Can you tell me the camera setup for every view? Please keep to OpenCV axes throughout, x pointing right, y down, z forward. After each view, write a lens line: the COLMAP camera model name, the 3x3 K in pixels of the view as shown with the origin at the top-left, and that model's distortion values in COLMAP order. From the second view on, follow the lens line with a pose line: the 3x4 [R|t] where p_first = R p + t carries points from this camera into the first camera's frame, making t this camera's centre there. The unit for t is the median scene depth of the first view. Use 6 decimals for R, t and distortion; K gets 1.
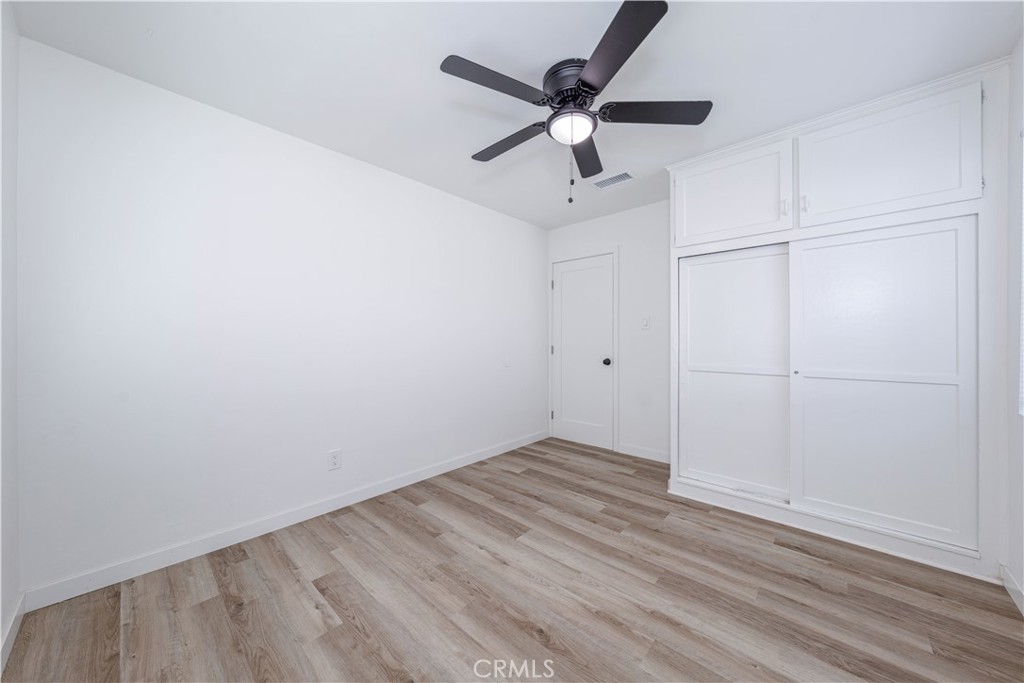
lens RADIAL K [[358.3, 0, 518.6], [0, 358.3, 341.6], [0, 0, 1]] dist [-0.001720, -0.000086]
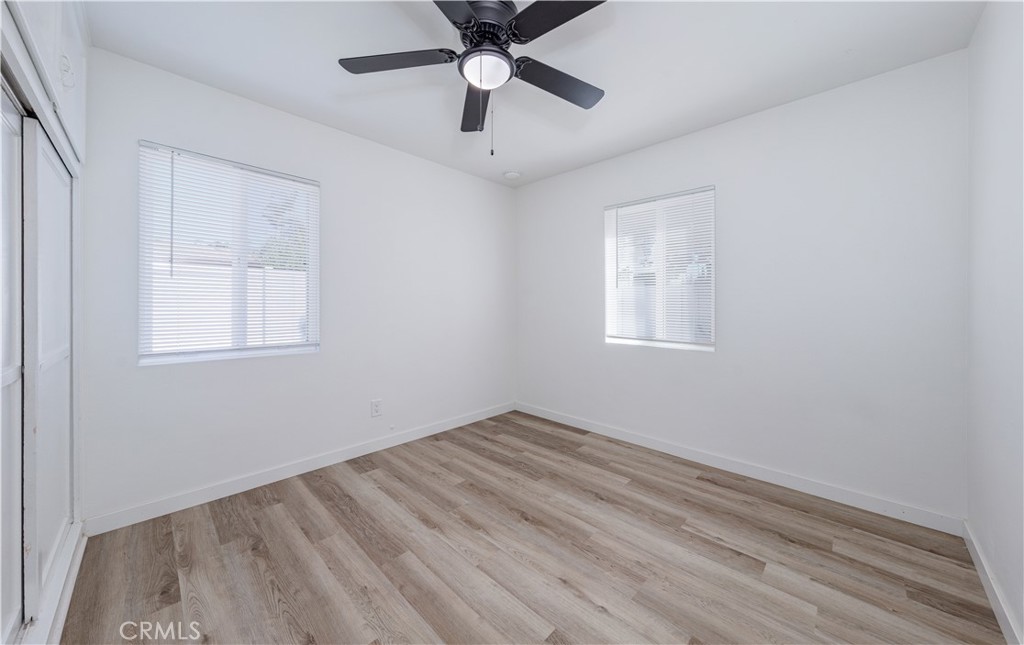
lens RADIAL K [[360.7, 0, 511.9], [0, 360.7, 302.6], [0, 0, 1]] dist [0.000012, -0.000001]
pose [[-0.999125, 0.000696, 0.041827, 0.050718], [0.000615, 0.999998, -0.001954, -0.013307], [-0.041829, -0.001927, -0.999123, 2.046805]]
